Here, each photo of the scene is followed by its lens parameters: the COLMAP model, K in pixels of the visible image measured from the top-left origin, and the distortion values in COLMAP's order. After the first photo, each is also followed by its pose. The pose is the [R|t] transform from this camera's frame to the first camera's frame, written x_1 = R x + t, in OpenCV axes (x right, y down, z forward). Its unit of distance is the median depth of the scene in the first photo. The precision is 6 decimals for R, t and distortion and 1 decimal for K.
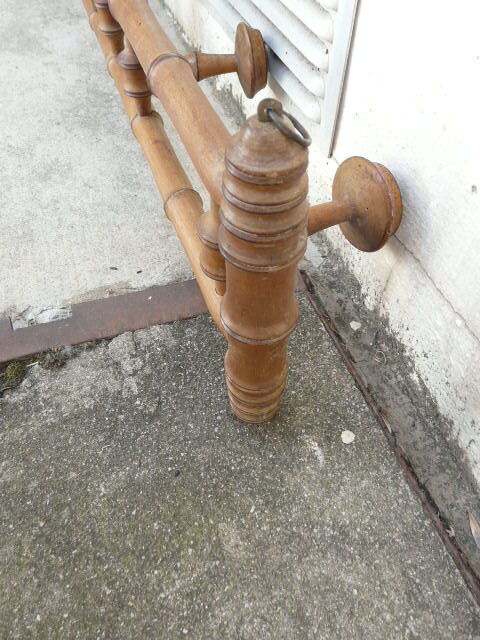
lens RADIAL K [[533.4, 0, 235.9], [0, 533.4, 321.5], [0, 0, 1]] dist [-0.083153, 0.092477]
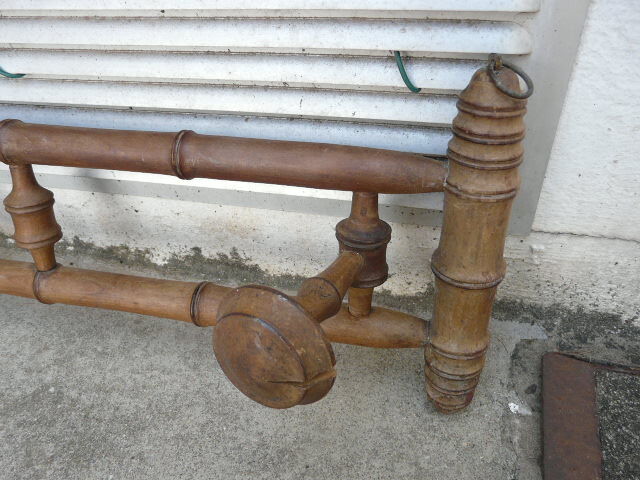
lens RADIAL K [[533.4, 0, 319.8], [0, 533.4, 245.7], [0, 0, 1]] dist [-0.083153, 0.092477]
pose [[0.548041, -0.642001, 0.536177, -0.411695], [0.702657, 0.701115, 0.121288, -0.577419], [-0.453788, 0.310278, 0.835346, 0.440704]]
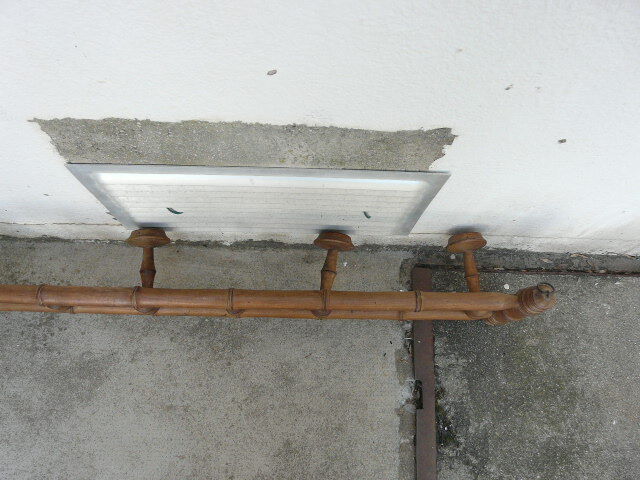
lens RADIAL K [[533.4, 0, 319.5], [0, 533.4, 241.8], [0, 0, 1]] dist [-0.083153, 0.092477]
pose [[0.336136, -0.904328, 0.263067, -0.455365], [0.695737, 0.426692, 0.577827, -1.580065], [-0.634793, -0.011203, 0.772601, -0.325457]]
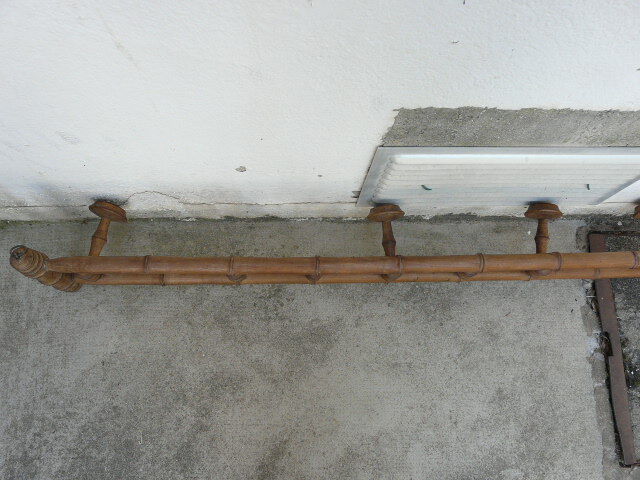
lens RADIAL K [[533.4, 0, 319.1], [0, 533.4, 240.2], [0, 0, 1]] dist [-0.083153, 0.092477]
pose [[0.300673, -0.921999, 0.243952, -0.820270], [0.696812, 0.387018, 0.603879, -2.290680], [-0.651190, -0.011582, 0.758826, 0.051758]]
